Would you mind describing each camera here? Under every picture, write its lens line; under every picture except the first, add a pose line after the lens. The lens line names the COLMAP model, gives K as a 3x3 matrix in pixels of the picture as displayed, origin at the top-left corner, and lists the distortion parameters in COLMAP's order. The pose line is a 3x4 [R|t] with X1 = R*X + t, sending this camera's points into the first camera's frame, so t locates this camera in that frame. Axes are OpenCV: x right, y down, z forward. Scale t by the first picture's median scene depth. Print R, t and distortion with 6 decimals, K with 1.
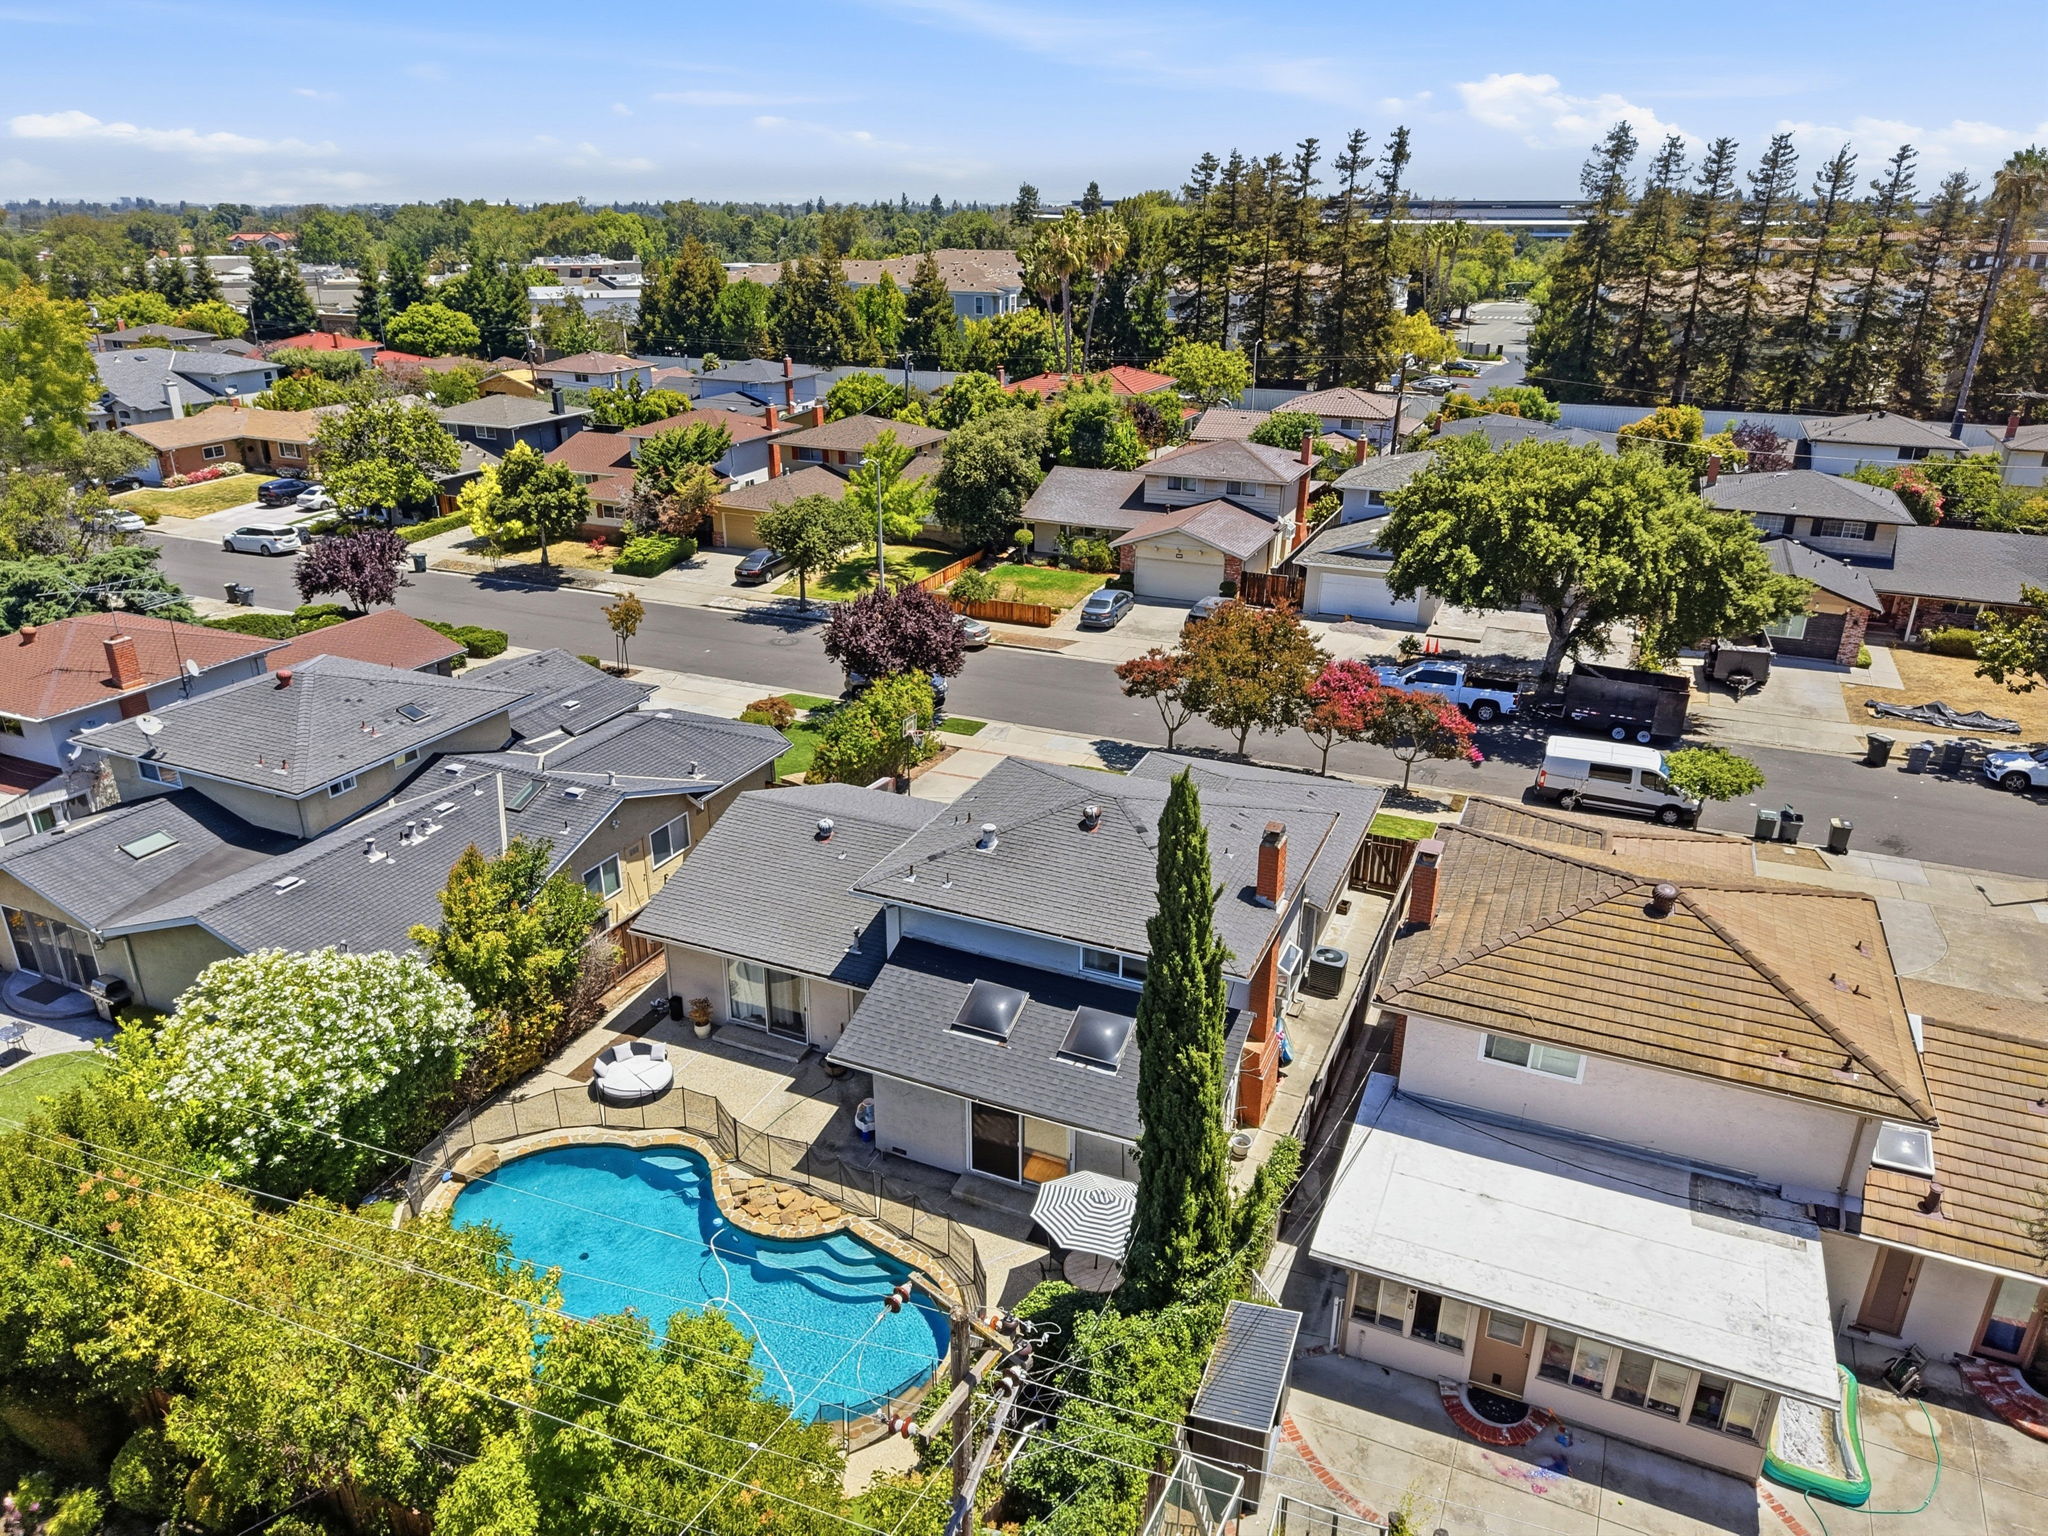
lens RADIAL K [[1366.0, 0, 1025.6], [0, 1366.0, 782.3], [0, 0, 1]] dist [0.029112, -0.031634]
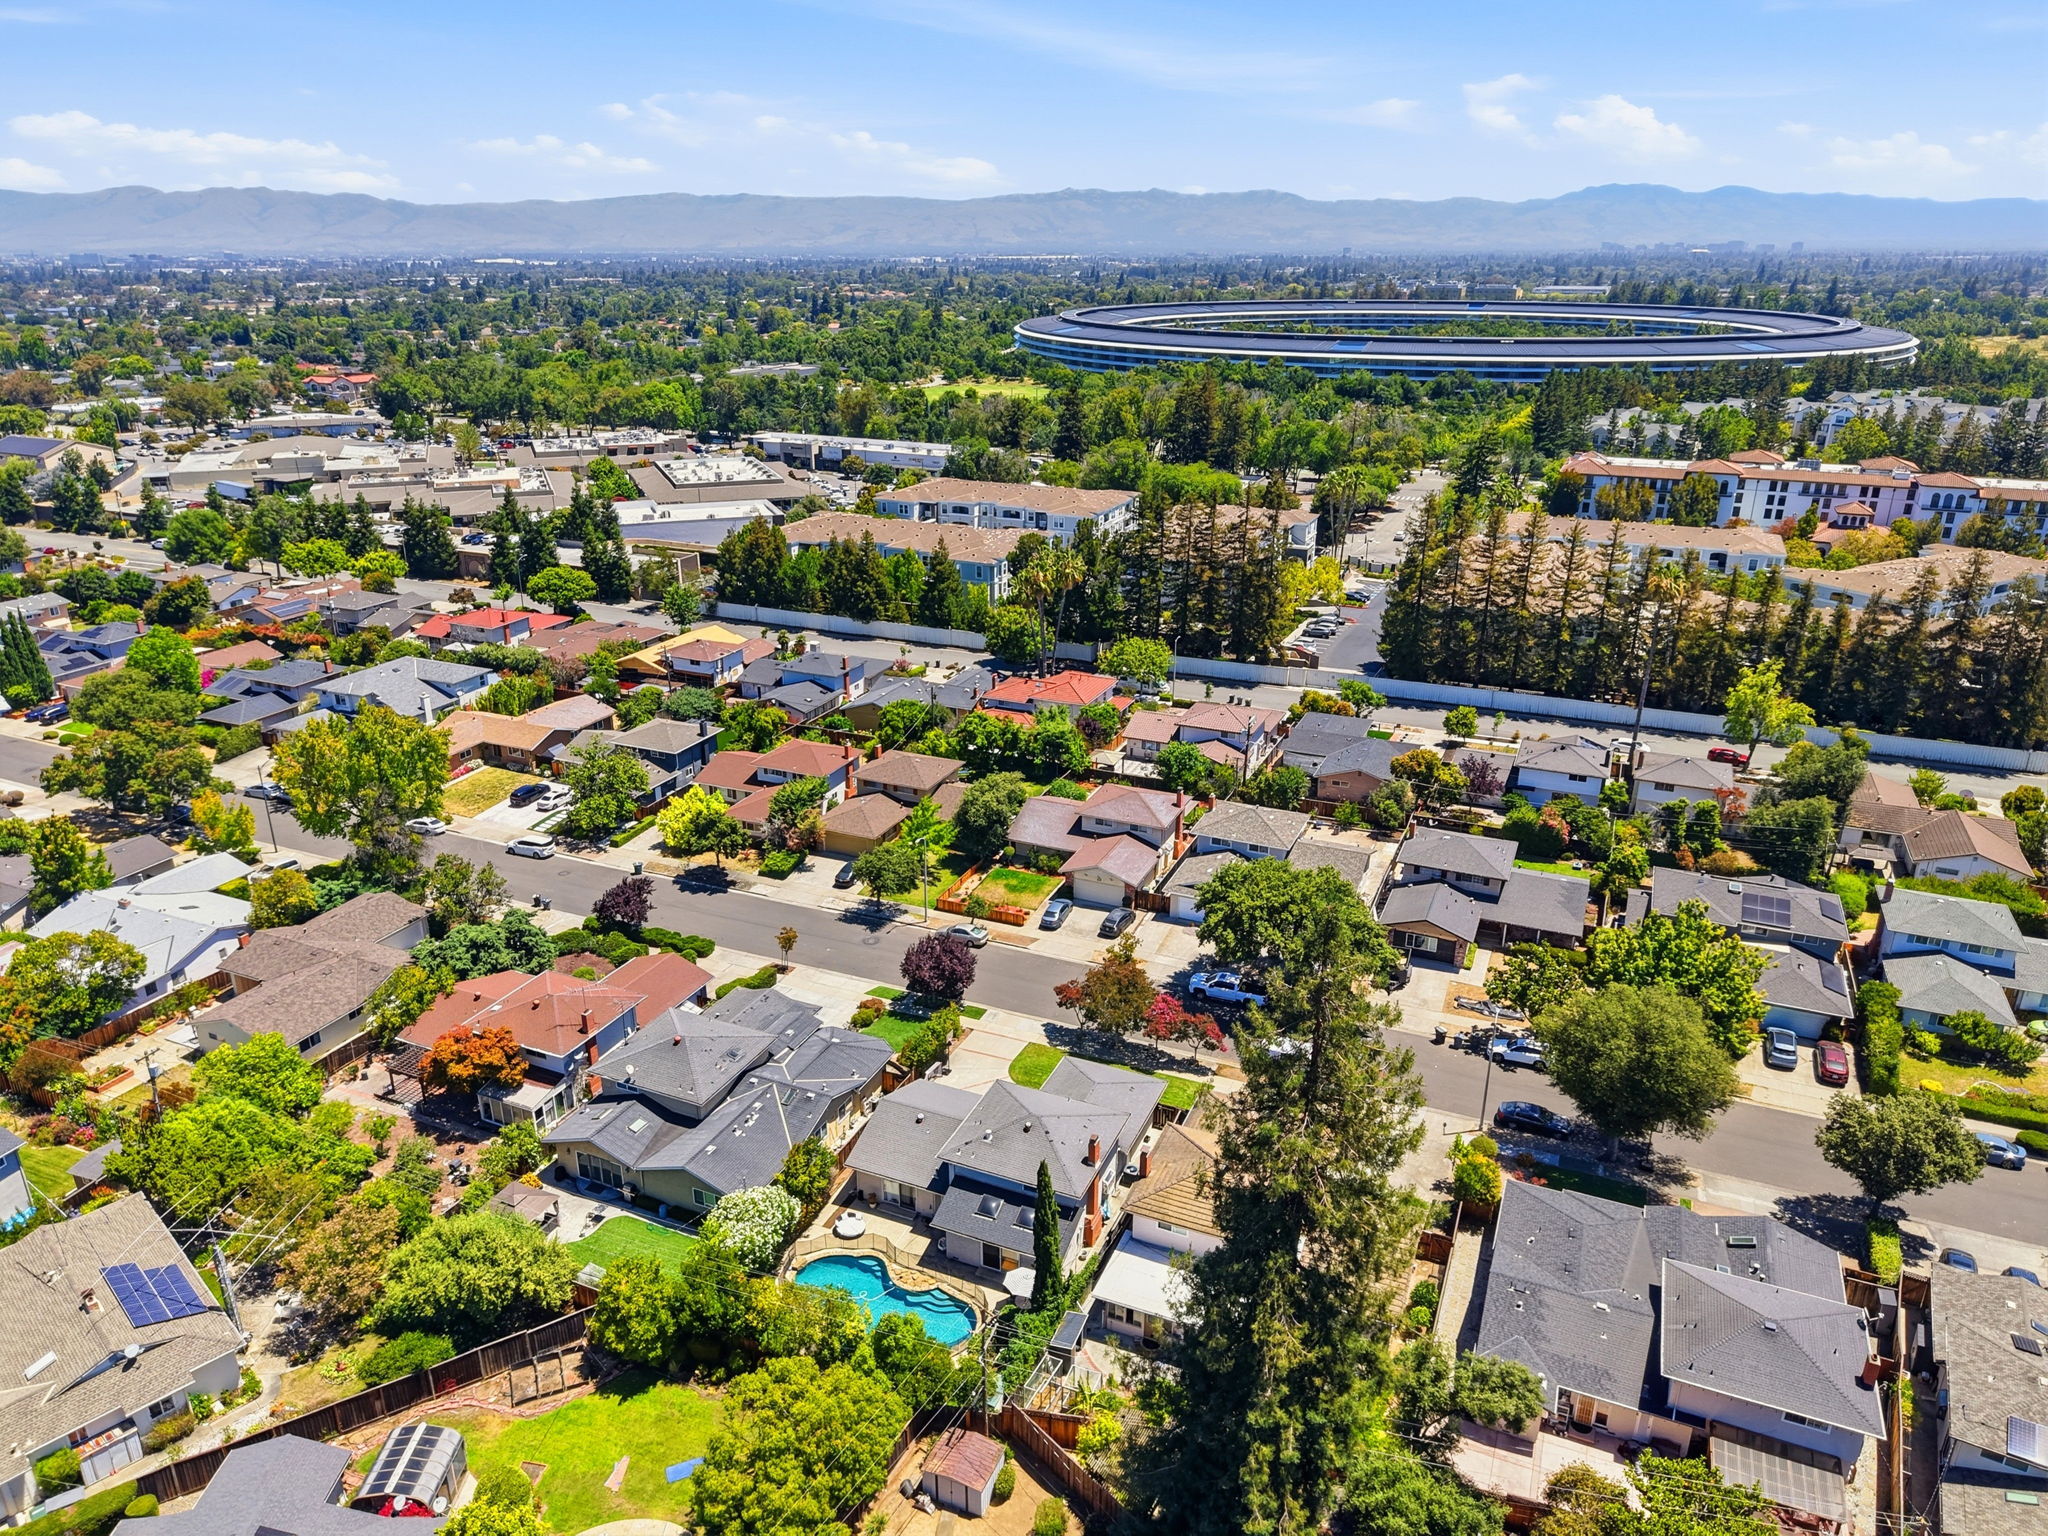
lens RADIAL K [[1366.0, 0, 1024.2], [0, 1366.0, 786.2], [0, 0, 1]] dist [0.029112, -0.031634]
pose [[0.999988, -0.004962, 0.000240, 0.042723], [0.004967, 0.999701, -0.023932, -0.542961], [-0.000121, 0.023933, 0.999714, -1.571570]]
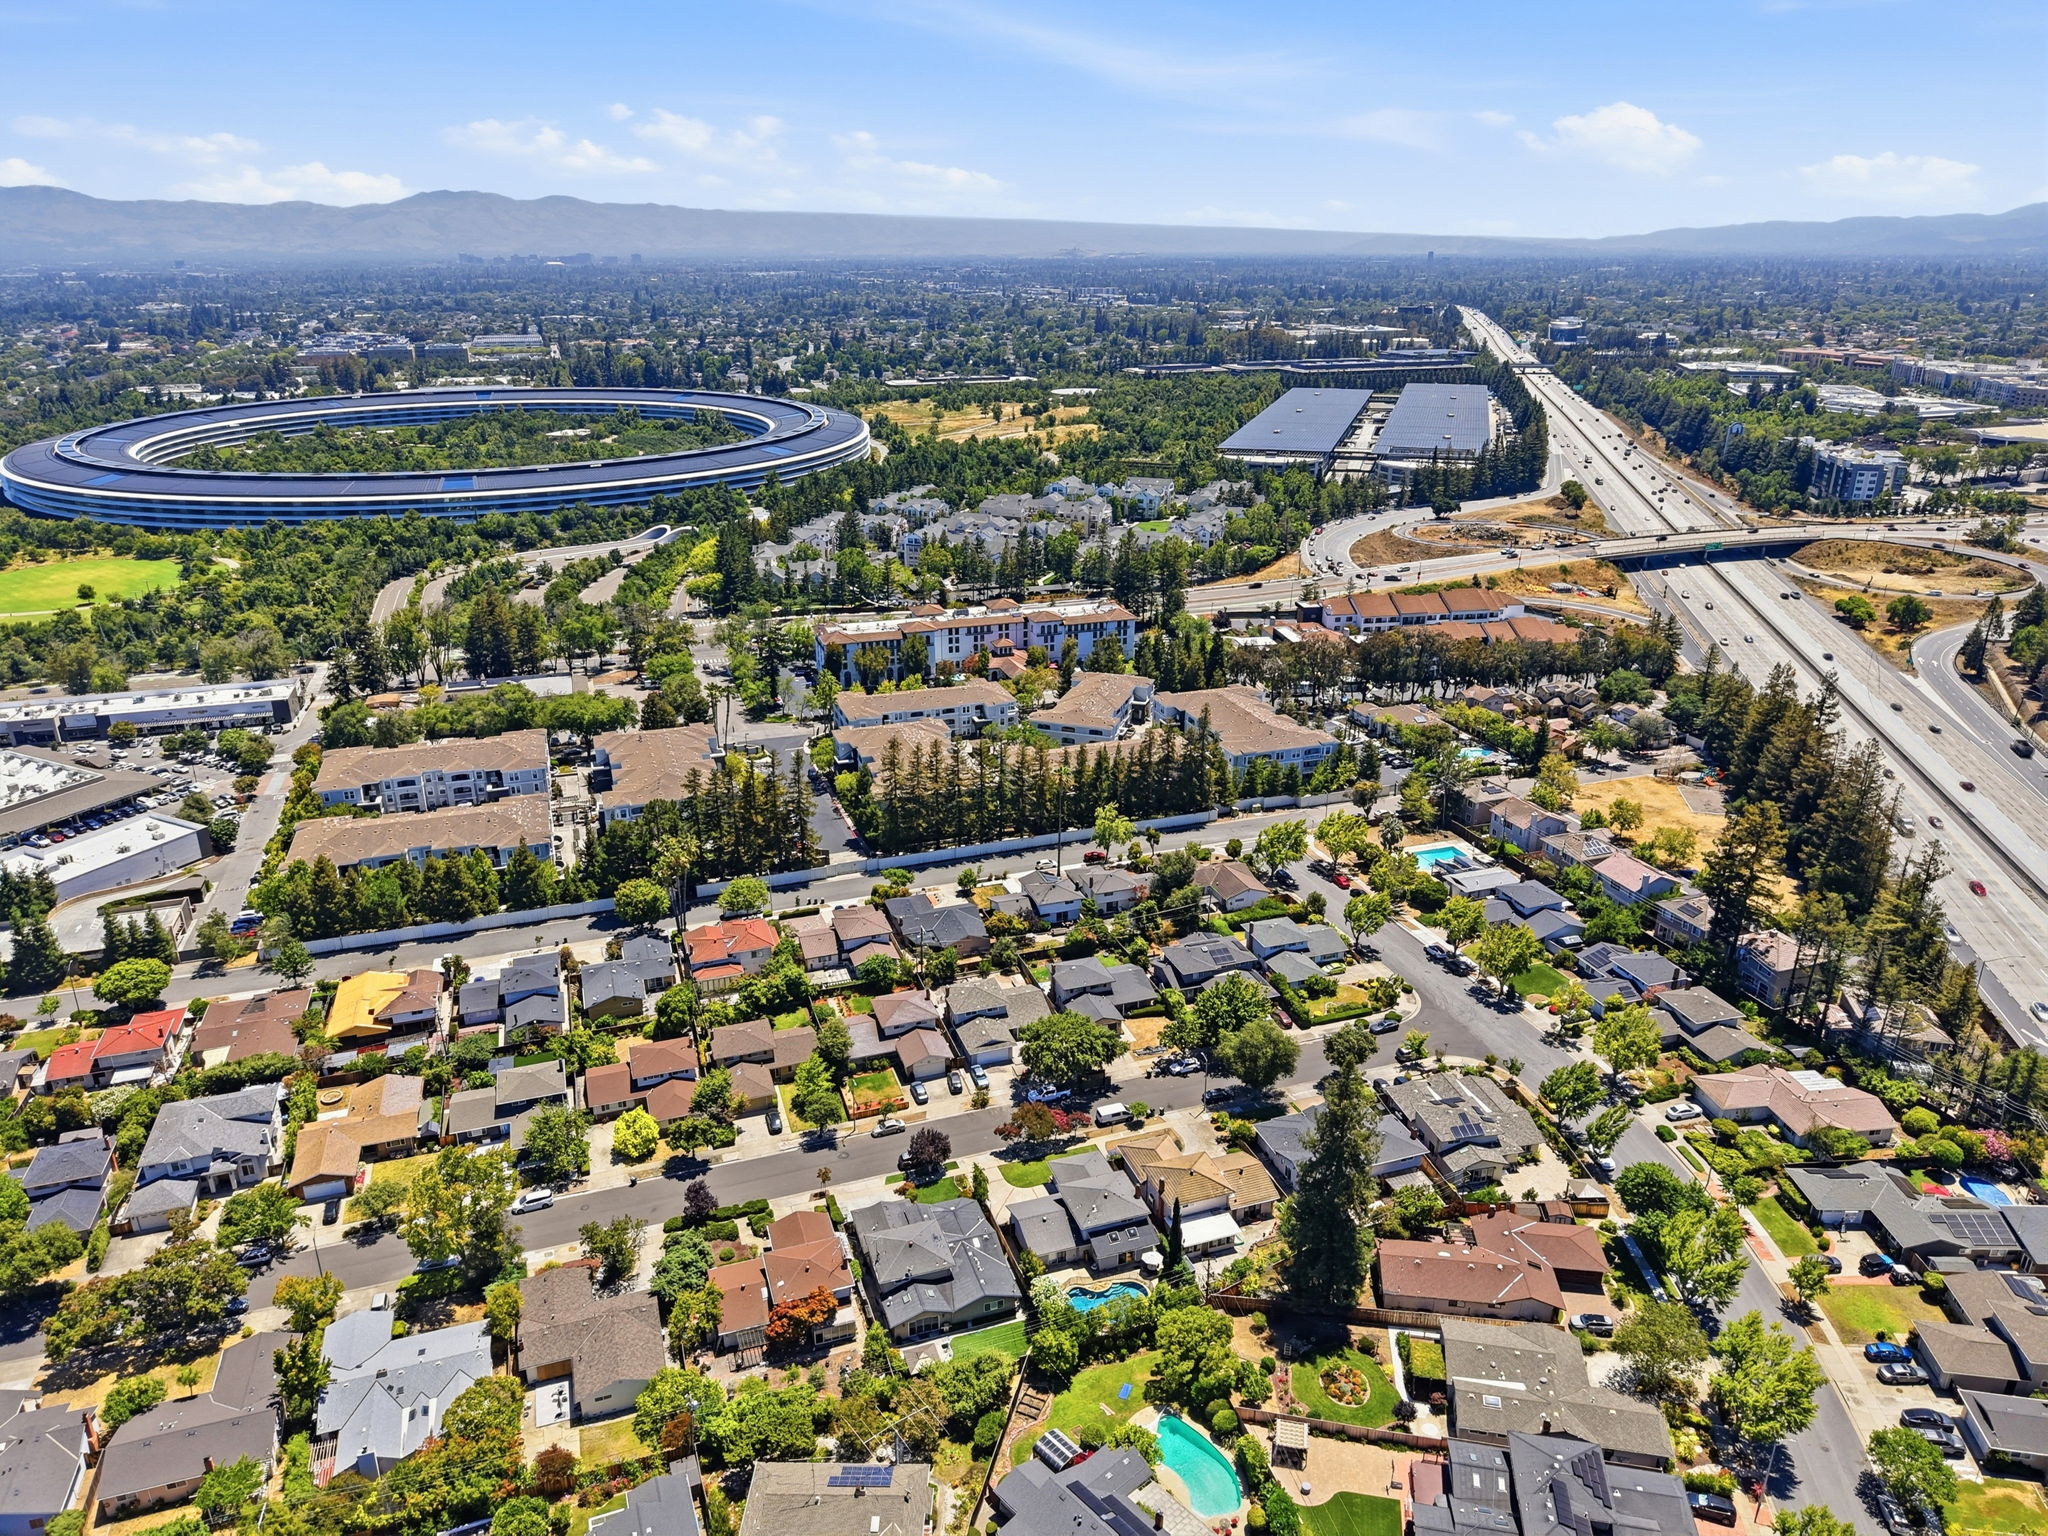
lens RADIAL K [[1366.0, 0, 1021.3], [0, 1366.0, 779.3], [0, 0, 1]] dist [0.029112, -0.031634]
pose [[0.730797, -0.253652, 0.633717, -3.111255], [0.269867, 0.960120, 0.073090, -1.977987], [-0.626983, 0.117605, 0.770104, -3.065054]]
